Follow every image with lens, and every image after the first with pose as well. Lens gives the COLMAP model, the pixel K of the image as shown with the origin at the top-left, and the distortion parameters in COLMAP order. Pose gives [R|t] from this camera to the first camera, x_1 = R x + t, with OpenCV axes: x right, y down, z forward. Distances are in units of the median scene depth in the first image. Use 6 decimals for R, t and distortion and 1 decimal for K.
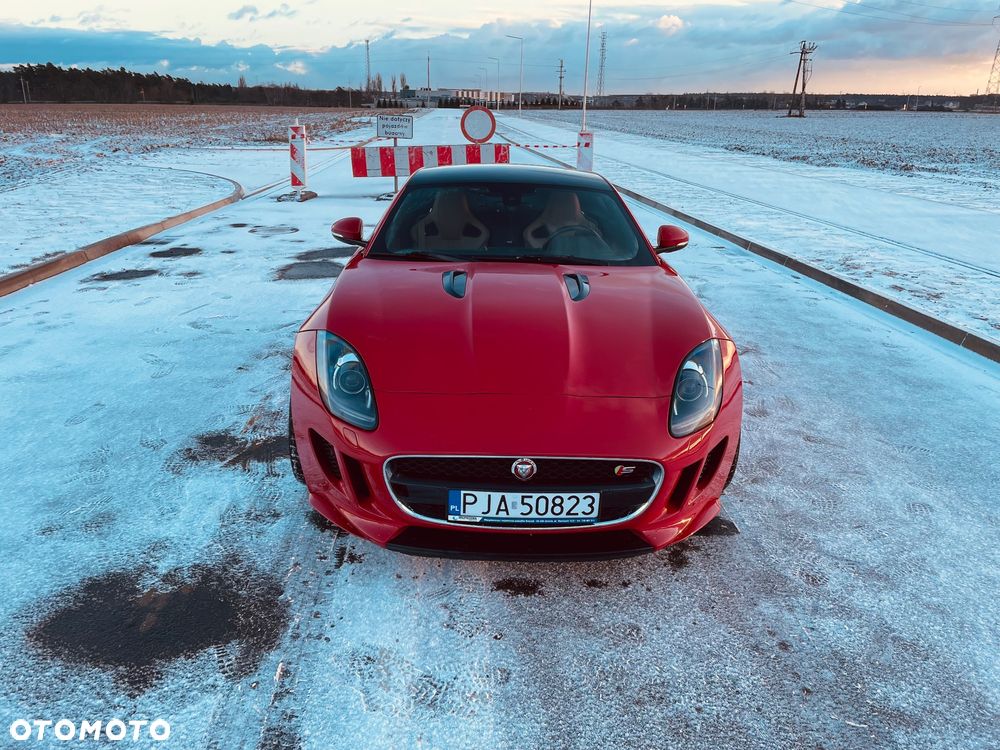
lens RADIAL K [[748.3, 0, 502.4], [0, 748.3, 370.9], [0, 0, 1]] dist [0.084997, -0.103754]
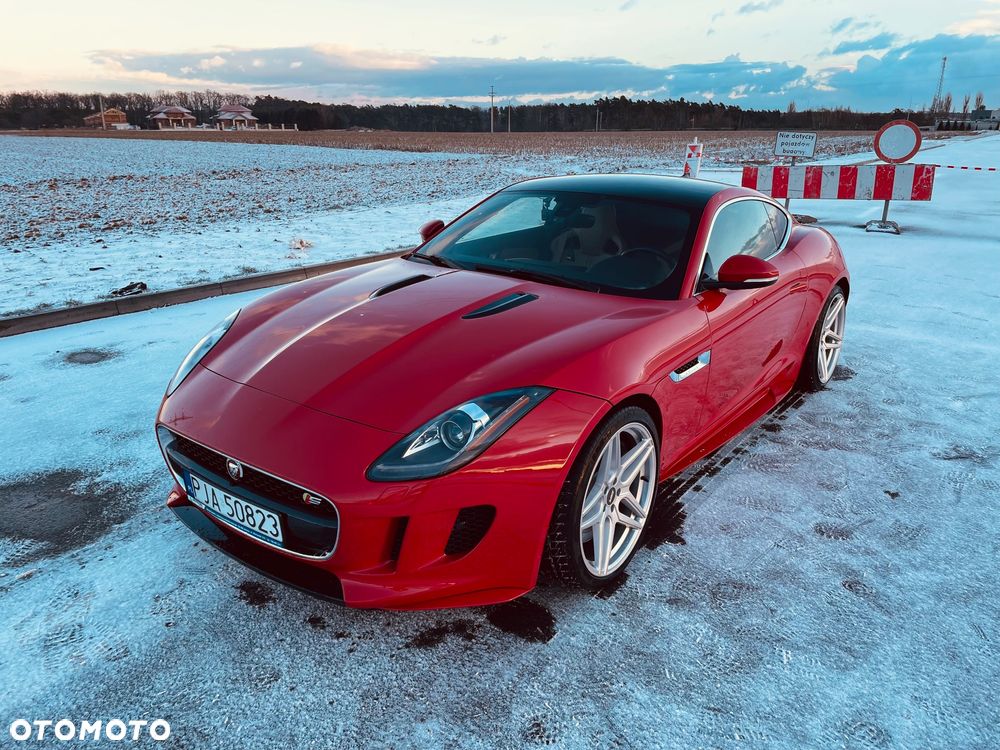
lens RADIAL K [[748.3, 0, 493.8], [0, 748.3, 374.1], [0, 0, 1]] dist [0.084997, -0.103754]
pose [[0.784187, 0.184927, -0.592328, 0.559240], [-0.200543, 0.978864, 0.040106, -0.061380], [0.587225, 0.087337, 0.804698, 0.272469]]
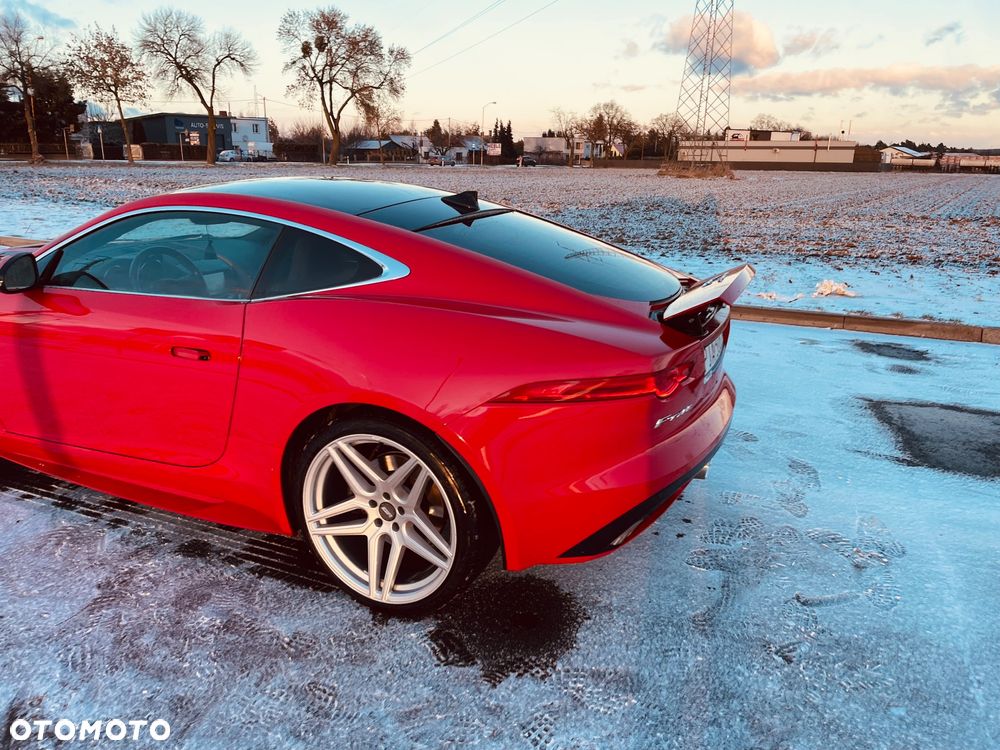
lens RADIAL K [[748.3, 0, 485.9], [0, 748.3, 364.4], [0, 0, 1]] dist [0.084997, -0.103754]
pose [[-0.430997, 0.222804, -0.874414, 0.719432], [-0.324164, 0.866118, 0.380470, -0.546205], [0.842116, 0.447435, -0.301069, 1.764178]]
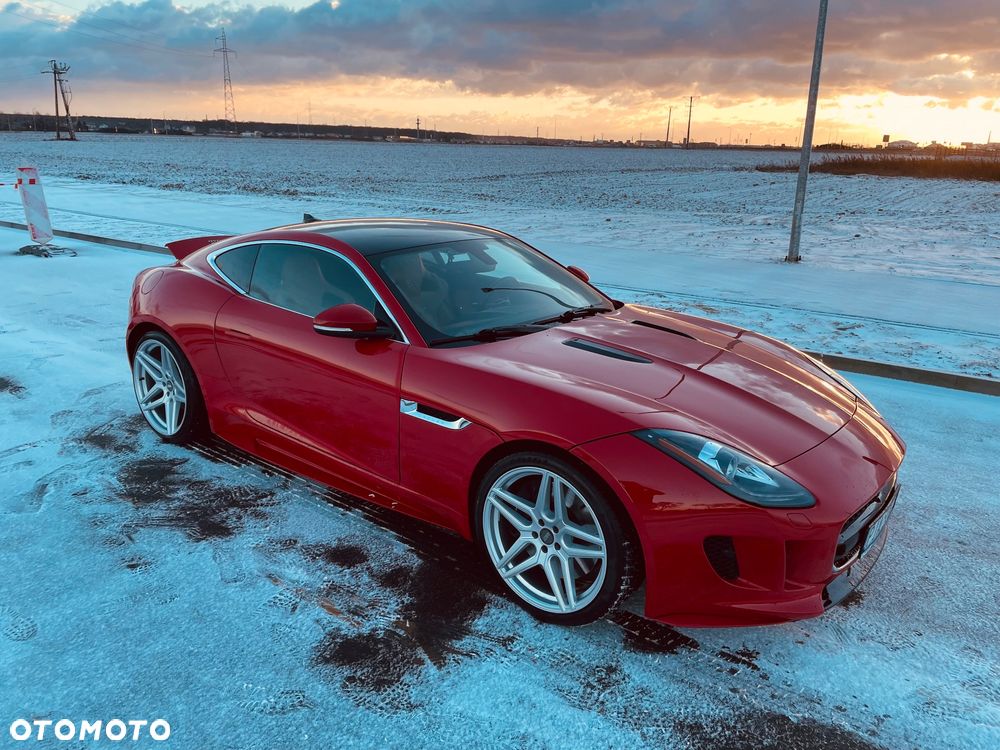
lens RADIAL K [[748.3, 0, 500.2], [0, 748.3, 378.1], [0, 0, 1]] dist [0.084997, -0.103754]
pose [[0.635593, -0.229307, 0.737184, -0.758915], [0.242849, 0.965783, 0.091033, -0.180509], [-0.732834, 0.121165, 0.669532, 0.421915]]
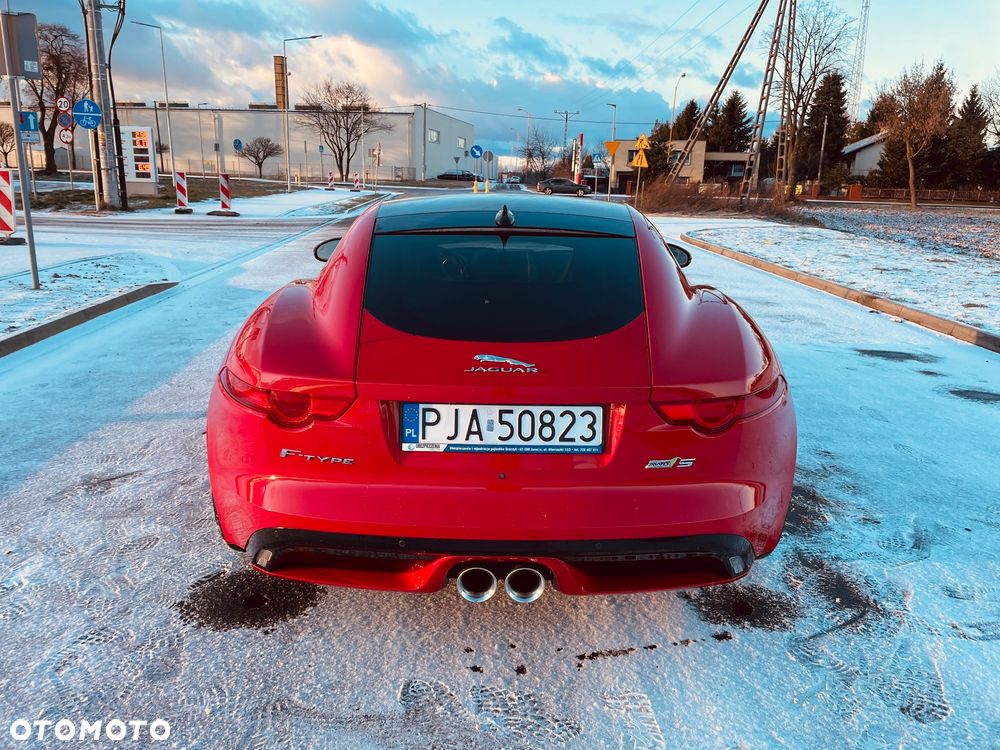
lens RADIAL K [[748.3, 0, 500.9], [0, 748.3, 368.6], [0, 0, 1]] dist [0.084997, -0.103754]
pose [[-0.998766, -0.048232, 0.011843, -0.005009], [-0.033519, 0.830586, 0.555880, -0.670616], [-0.036647, 0.554797, -0.831178, 2.121839]]
